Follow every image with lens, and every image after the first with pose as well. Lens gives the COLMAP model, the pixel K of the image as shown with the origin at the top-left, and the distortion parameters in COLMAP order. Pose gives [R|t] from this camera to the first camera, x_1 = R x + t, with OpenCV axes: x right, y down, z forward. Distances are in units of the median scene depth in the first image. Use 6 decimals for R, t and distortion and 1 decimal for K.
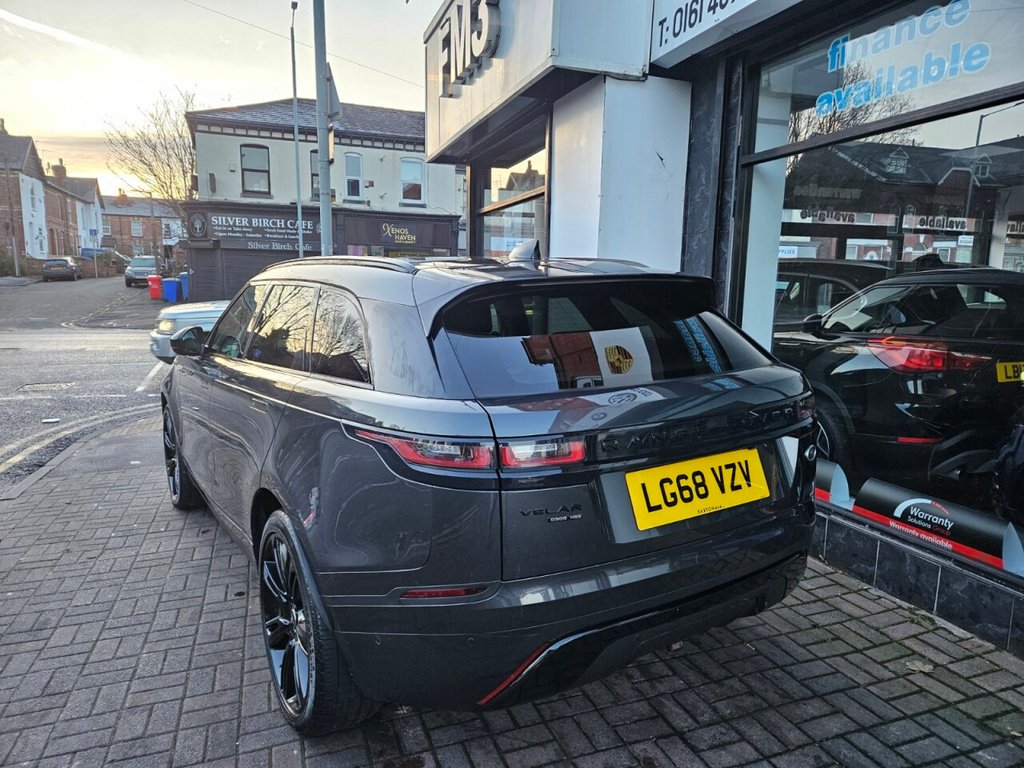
lens RADIAL K [[680.0, 0, 506.6], [0, 680.0, 380.9], [0, 0, 1]] dist [0.076862, -0.060827]
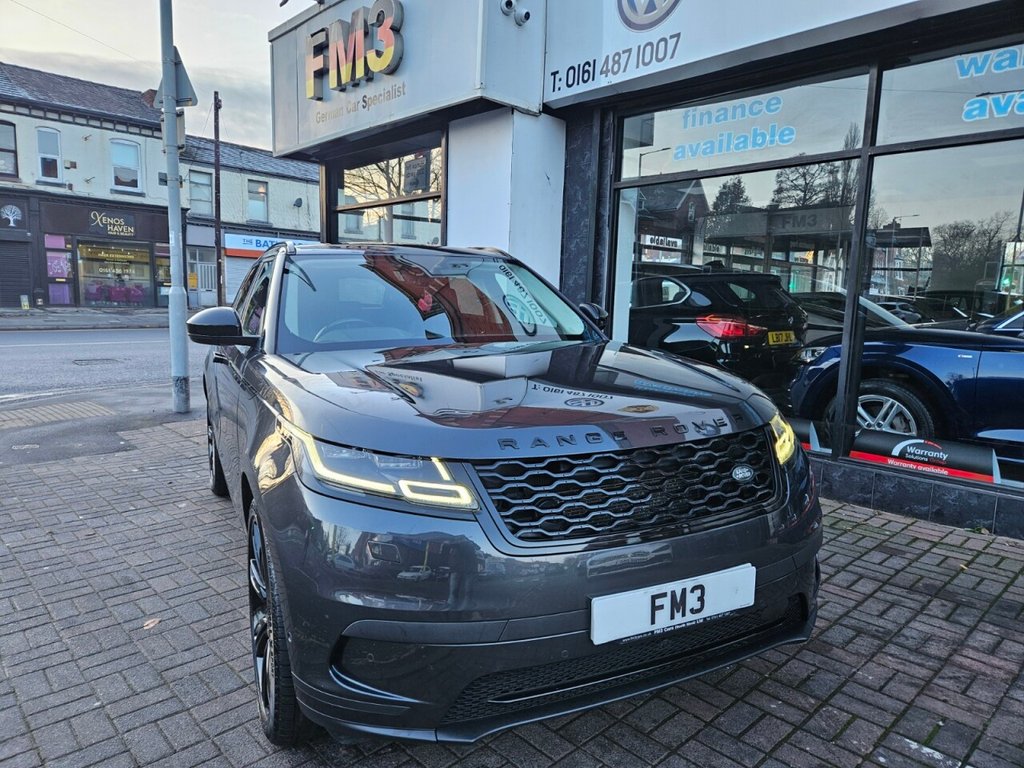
lens RADIAL K [[680.0, 0, 506.6], [0, 680.0, 380.9], [0, 0, 1]] dist [0.076862, -0.060827]
pose [[0.916454, -0.038312, 0.398302, -0.401432], [0.041552, 0.999136, 0.000496, 0.053687], [-0.397977, 0.016096, 0.917254, -0.141582]]
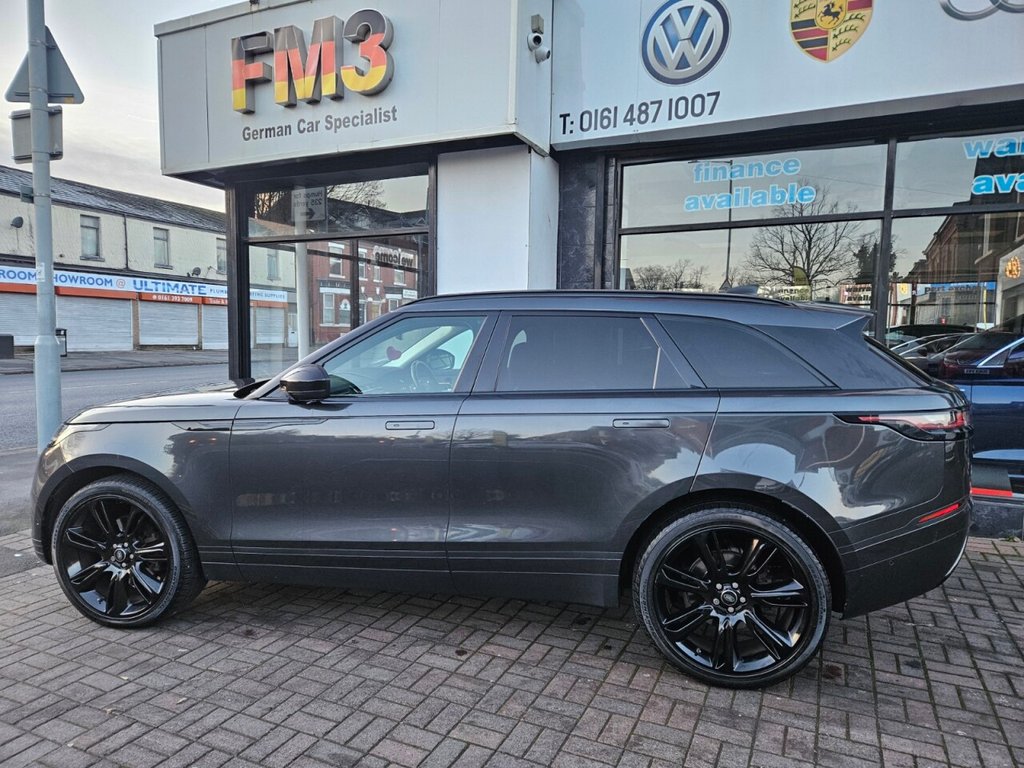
lens RADIAL K [[670.4, 0, 512.0], [0, 670.4, 384.0], [0, 0, 1]] dist [0.076850, -0.057792]
pose [[0.703573, -0.054522, 0.708528, -0.763697], [0.094114, 0.995419, -0.016858, -0.017844], [-0.704363, 0.078544, 0.705481, 0.235160]]
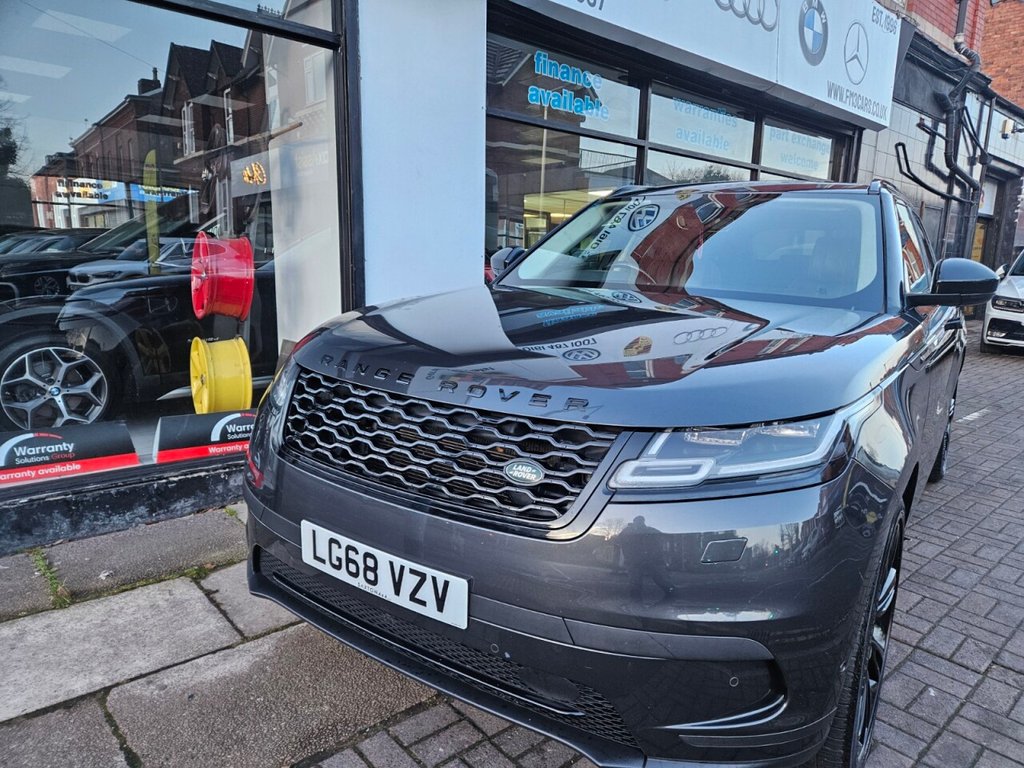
lens RADIAL K [[676.2, 0, 518.0], [0, 676.2, 390.2], [0, 0, 1]] dist [0.068146, -0.053309]
pose [[-0.383426, -0.190704, 0.903668, -0.800662], [0.101995, 0.963721, 0.246654, -0.140861], [-0.917922, 0.186743, -0.350065, 1.425551]]
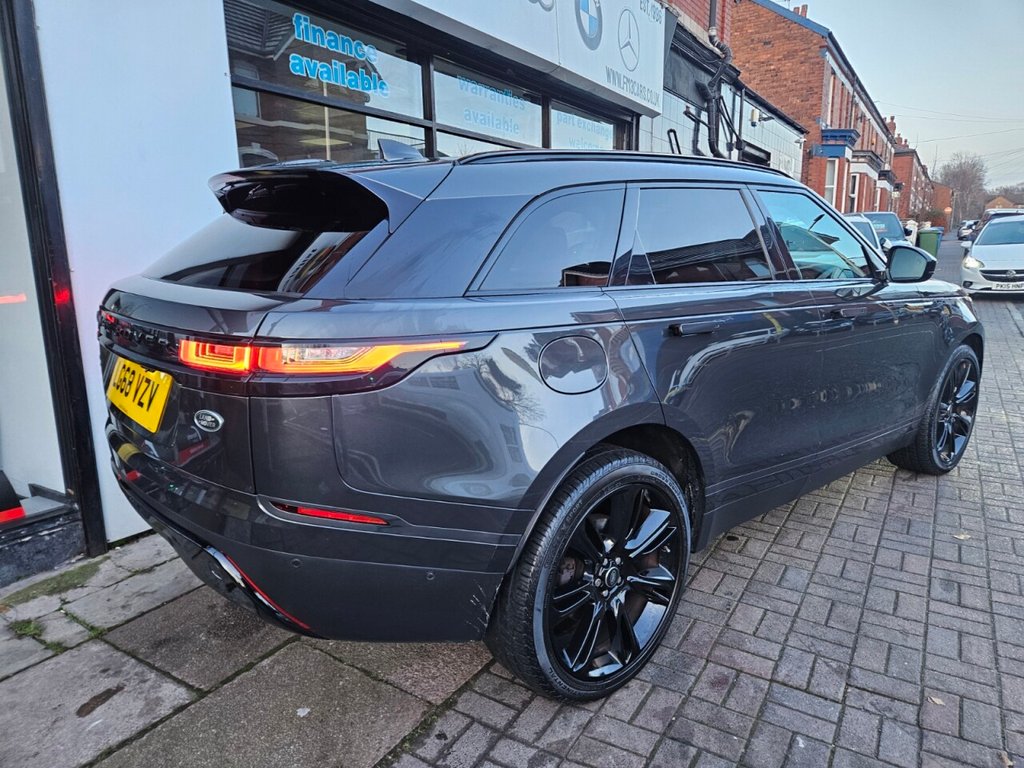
lens RADIAL K [[683.3, 0, 521.1], [0, 683.3, 374.2], [0, 0, 1]] dist [0.073970, -0.059973]
pose [[-0.630859, -0.144661, 0.762293, -0.701172], [0.114177, 0.954462, 0.275620, -0.146608], [-0.767451, 0.260914, -0.585613, 1.356070]]
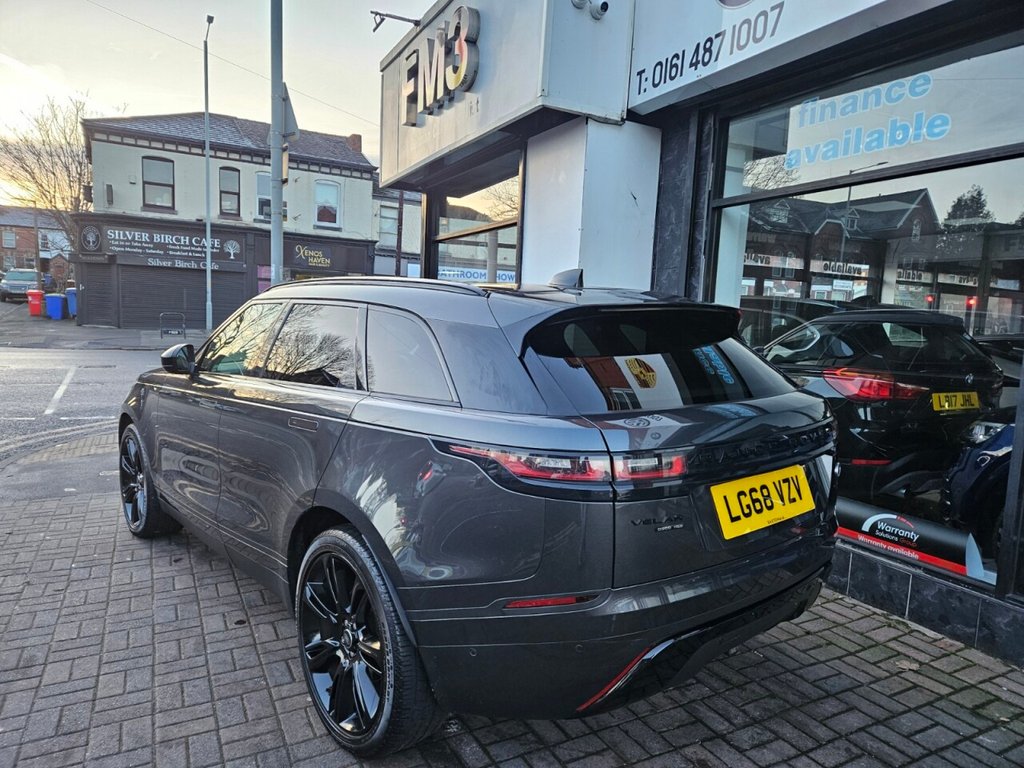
lens RADIAL K [[680.0, 0, 506.6], [0, 680.0, 380.9], [0, 0, 1]] dist [0.076862, -0.060827]
pose [[0.990066, 0.015412, 0.139759, -0.127095], [-0.009709, 0.999096, -0.041399, 0.007199], [-0.140270, 0.039631, 0.989320, -0.014042]]
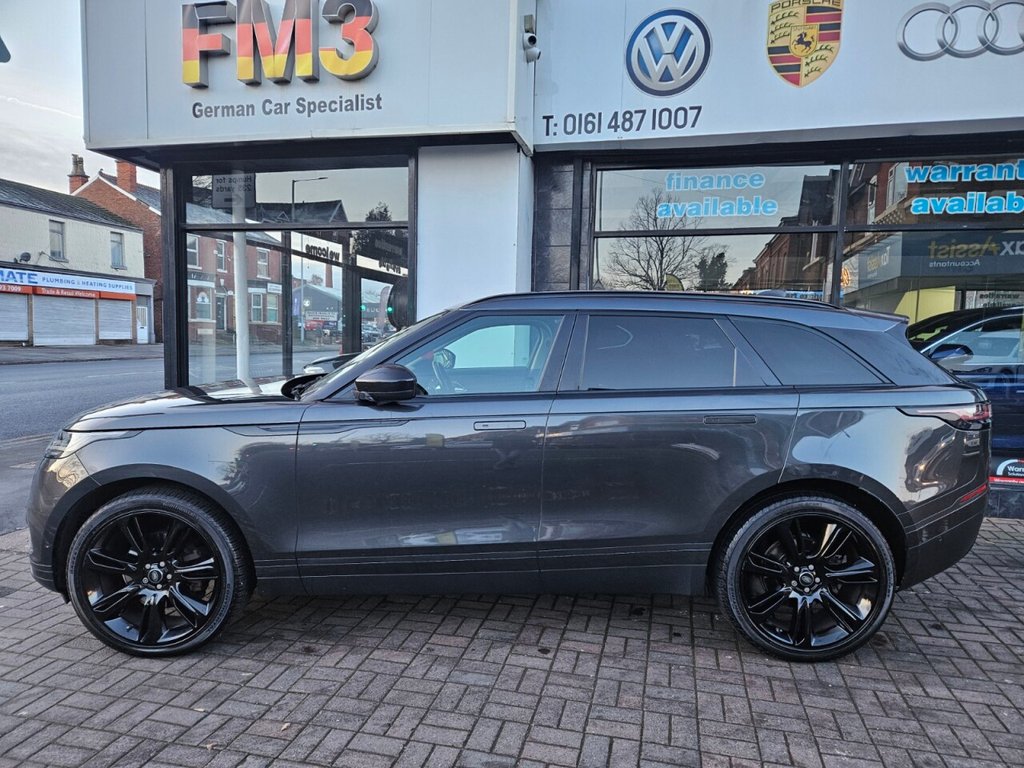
lens RADIAL K [[669.4, 0, 513.8], [0, 669.4, 387.5], [0, 0, 1]] dist [0.078054, -0.058984]
pose [[0.544078, -0.064460, 0.836555, -0.908517], [0.101491, 0.994780, 0.010644, -0.041037], [-0.832874, 0.079111, 0.547780, 0.412626]]
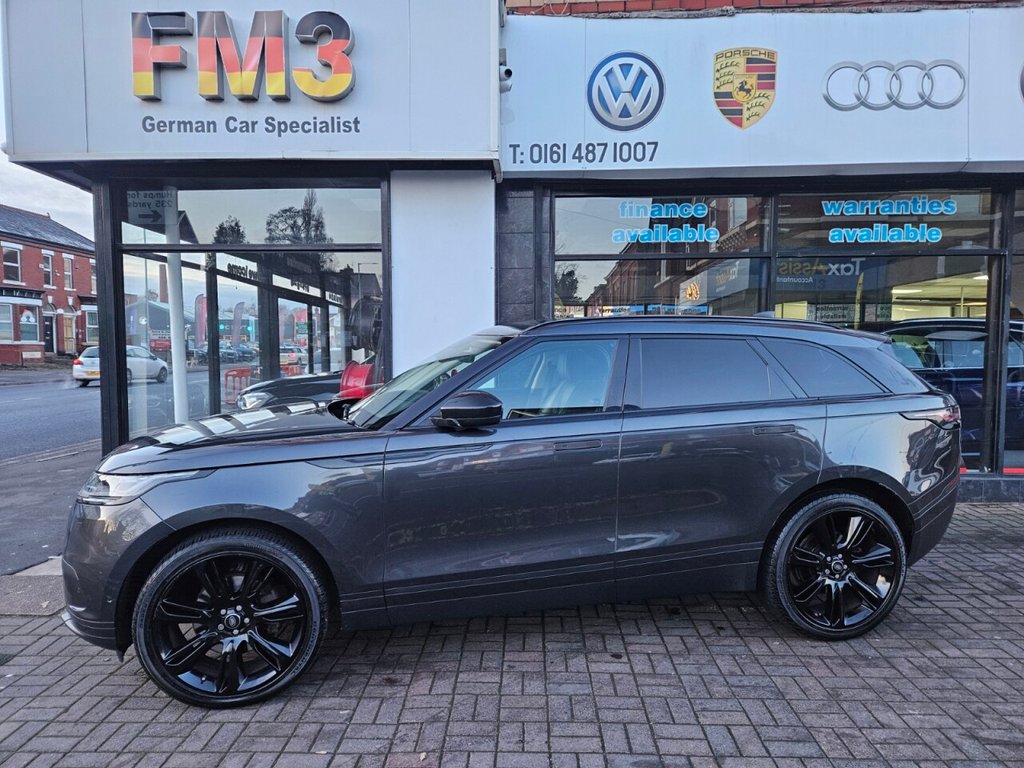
lens RADIAL K [[669.2, 0, 507.5], [0, 669.2, 390.2], [0, 0, 1]] dist [0.079356, -0.060381]
pose [[0.366164, -0.066335, 0.928183, -1.040275], [0.134962, 0.990695, 0.017560, -0.078152], [-0.920711, 0.118840, 0.371710, 0.595110]]
